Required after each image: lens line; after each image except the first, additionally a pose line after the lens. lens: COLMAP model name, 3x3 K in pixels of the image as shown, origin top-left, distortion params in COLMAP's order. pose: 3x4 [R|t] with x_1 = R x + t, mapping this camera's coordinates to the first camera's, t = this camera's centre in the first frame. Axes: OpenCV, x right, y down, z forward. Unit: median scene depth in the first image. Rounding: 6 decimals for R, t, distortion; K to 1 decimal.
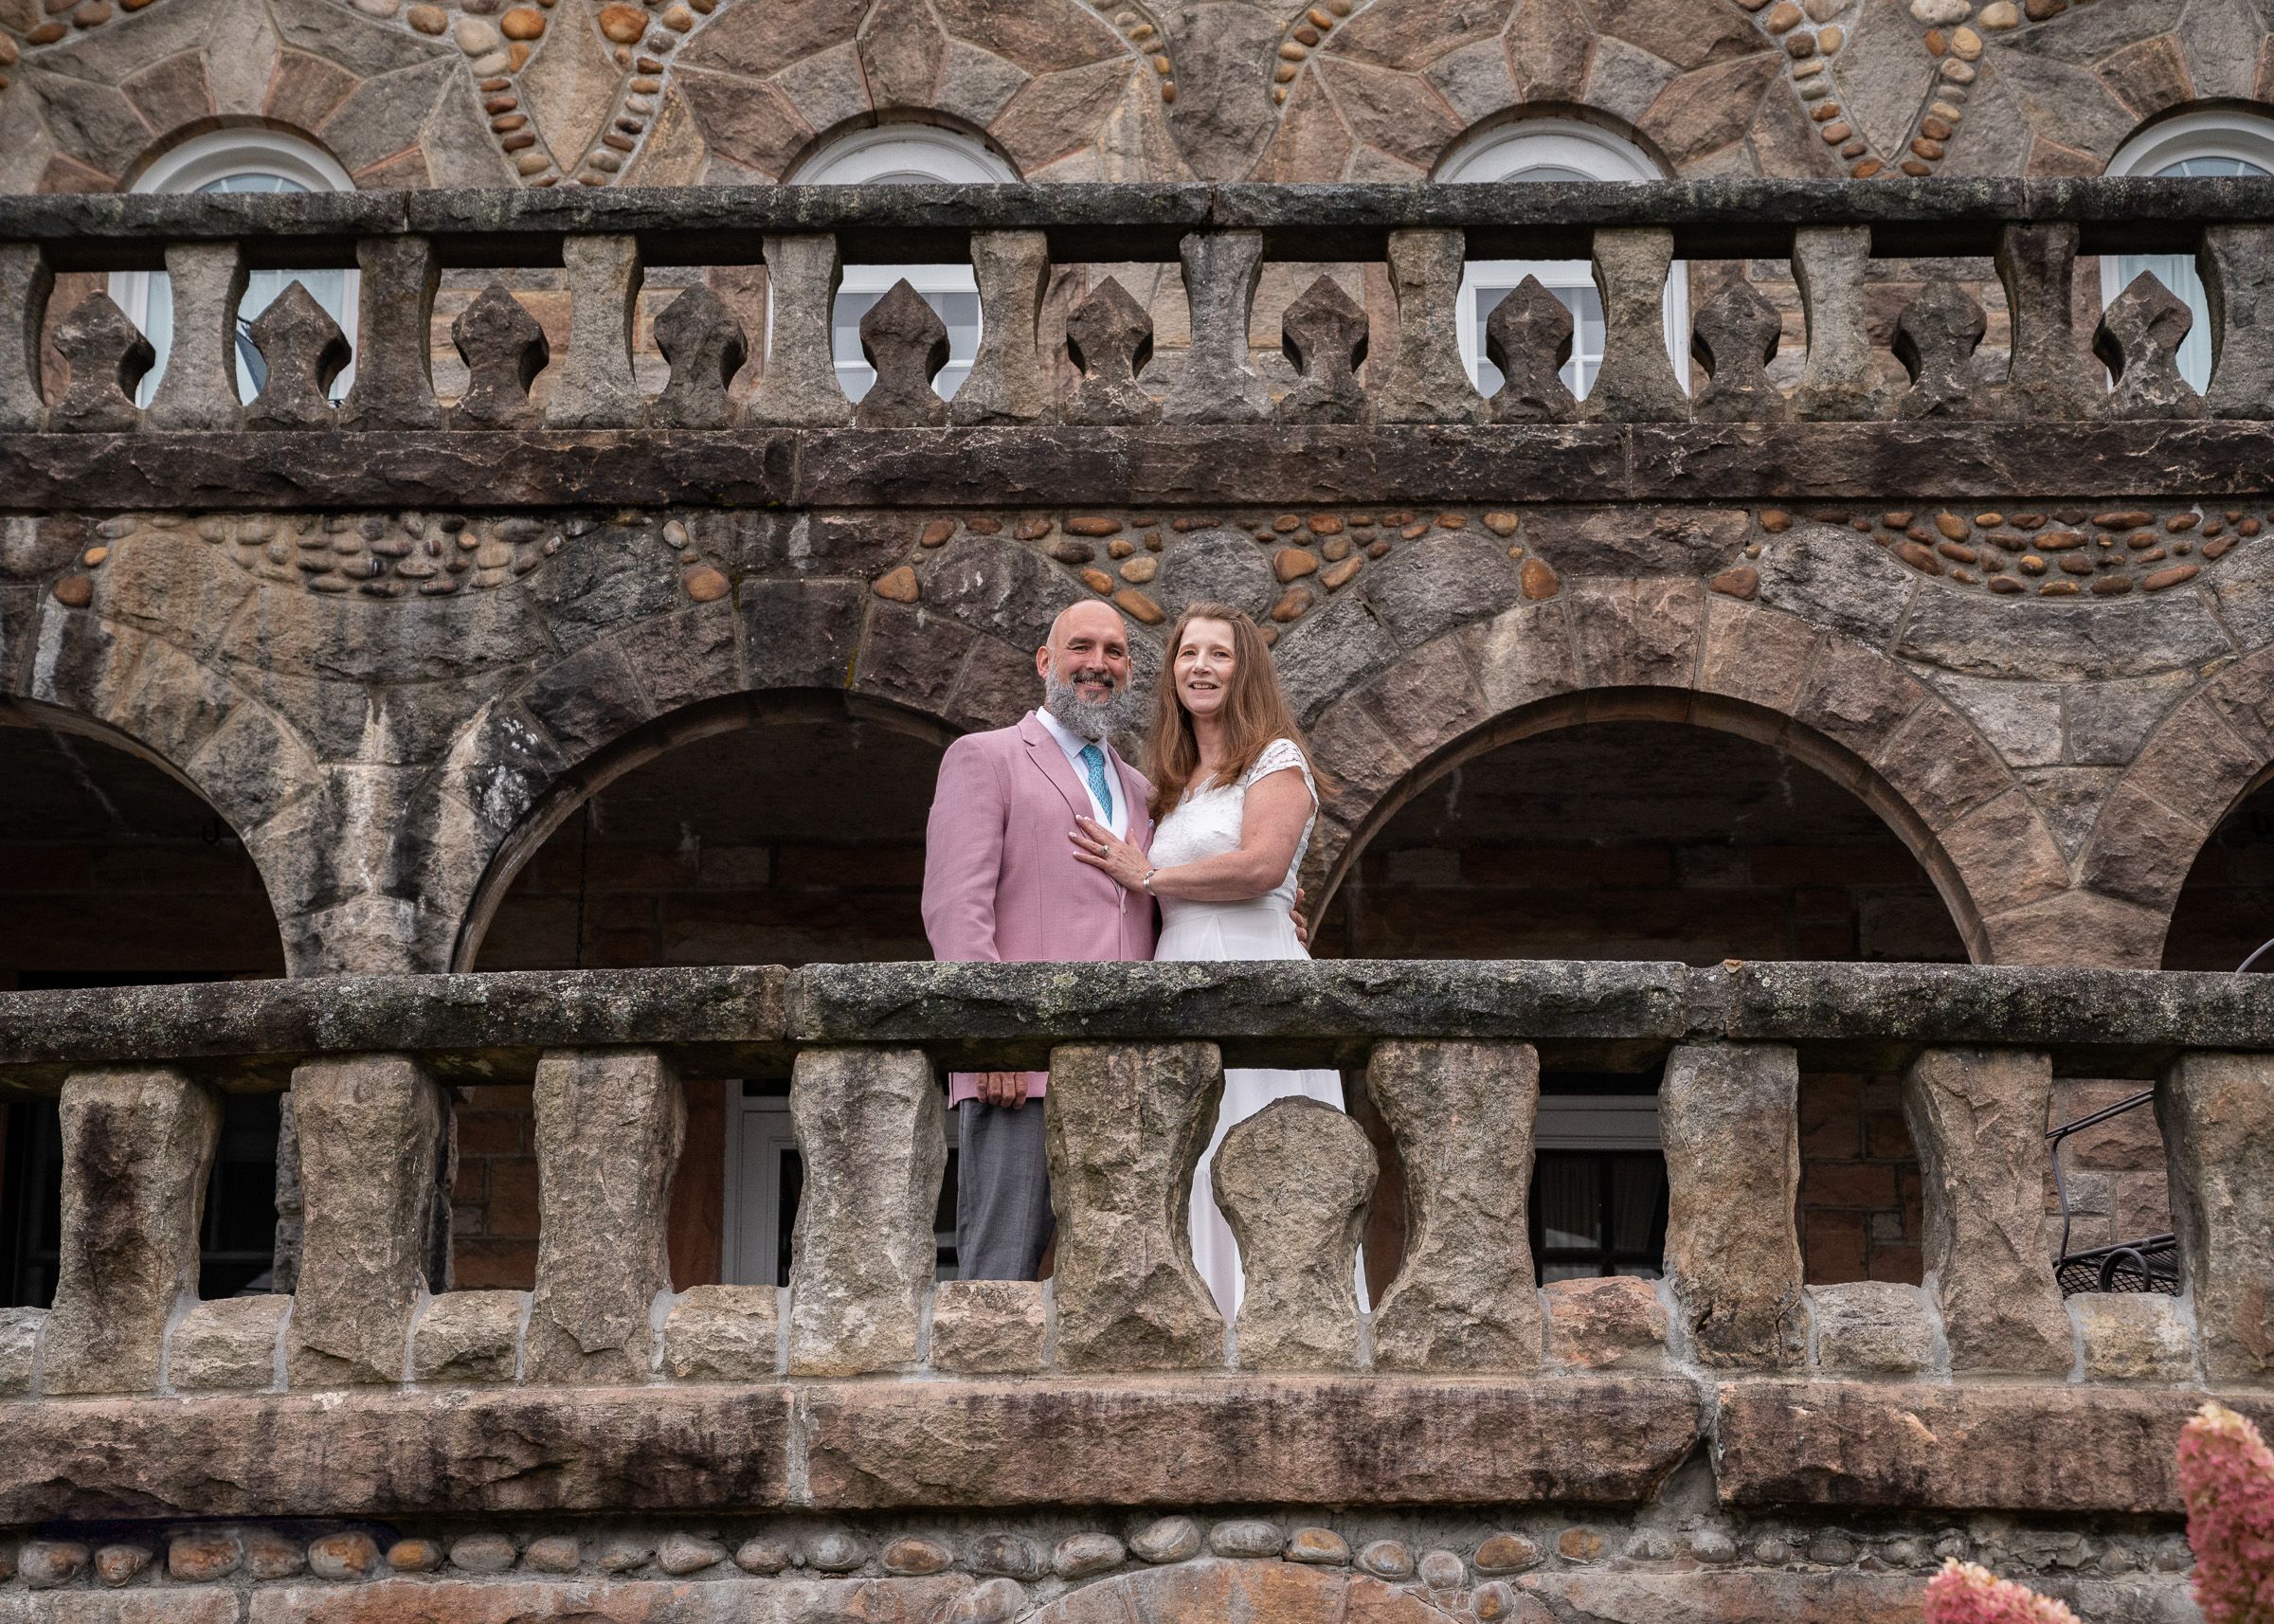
lens RADIAL K [[4966.4, 0, 1091.3], [0, 4966.4, 810.8], [0, 0, 1]] dist [0.016129, -0.060589]
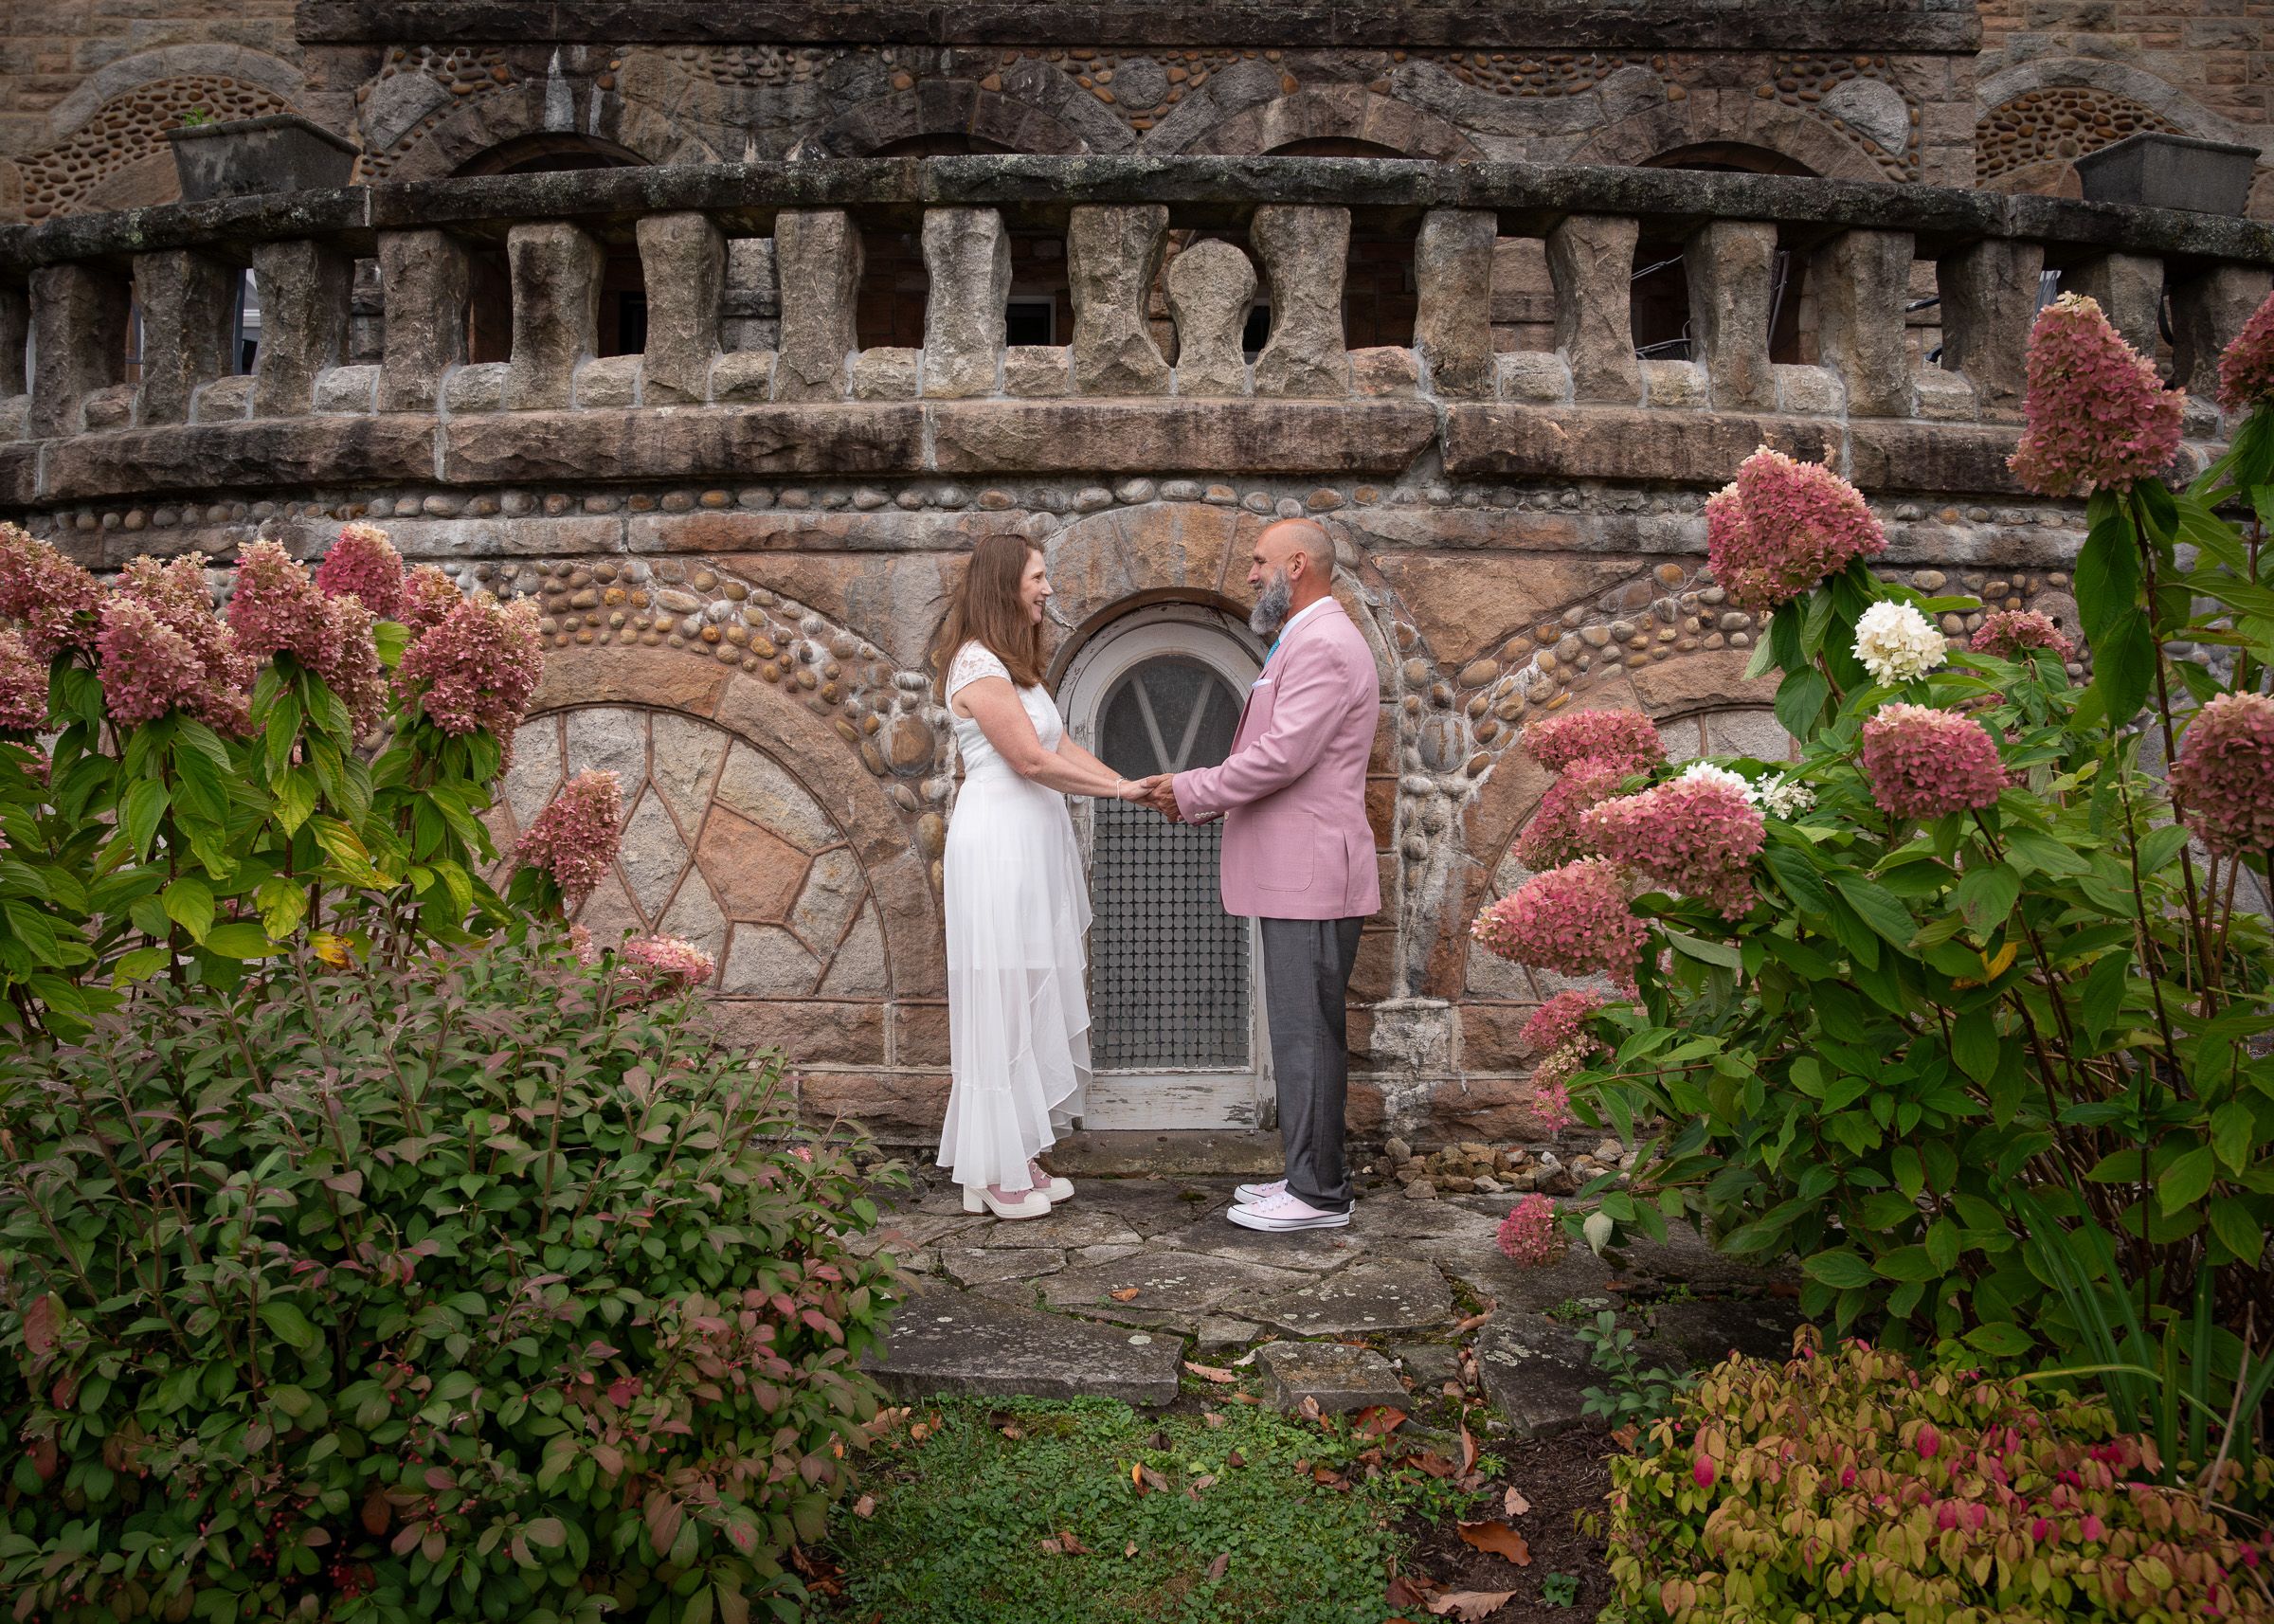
lens RADIAL K [[1643.9, 0, 1137.0], [0, 1643.9, 812.0], [0, 0, 1]] dist [-0.007491, -0.005348]
pose [[0.999193, -0.000046, 0.040155, -0.008125], [-0.011687, 0.956374, 0.291912, 0.081499], [-0.038417, -0.292145, 0.955602, 0.385948]]
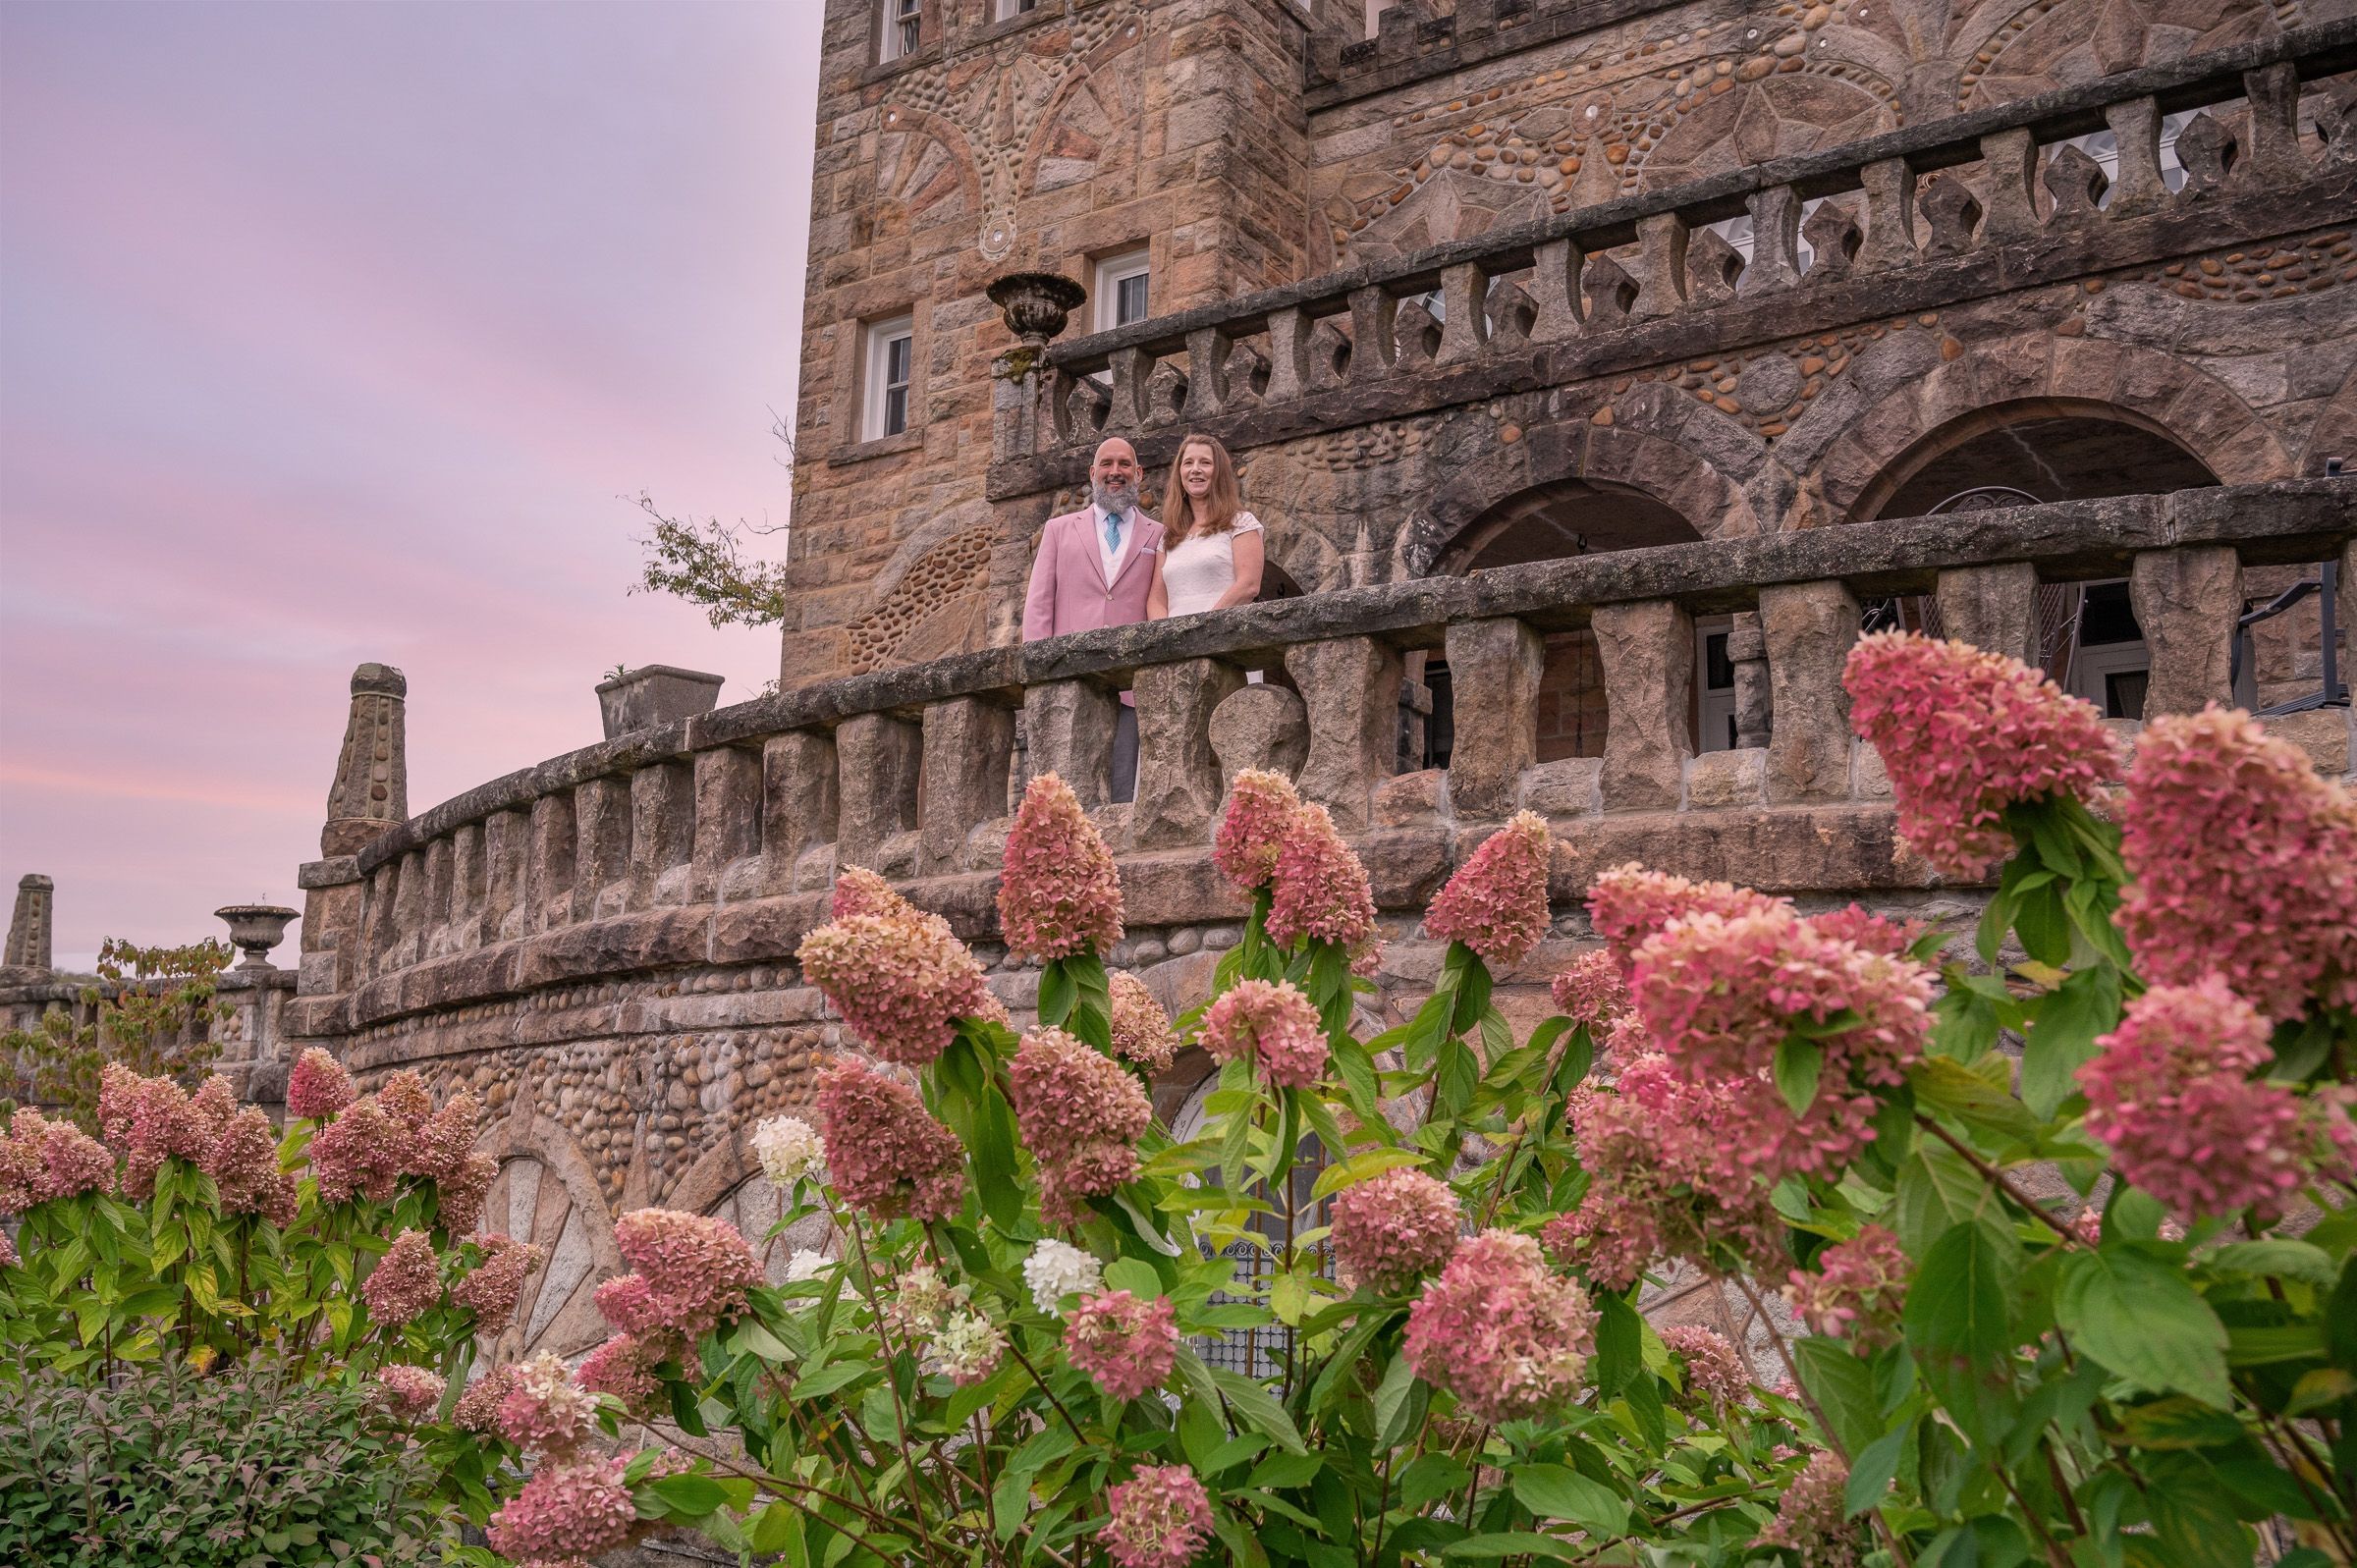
lens RADIAL K [[2190.5, 0, 1137.7], [0, 2190.5, 751.9], [0, 0, 1]] dist [-0.013406, 0.018394]
pose [[0.842222, -0.096337, -0.530455, 0.407002], [0.133383, 0.990552, 0.031880, 0.051072], [0.522371, -0.097604, 0.847114, 0.327758]]
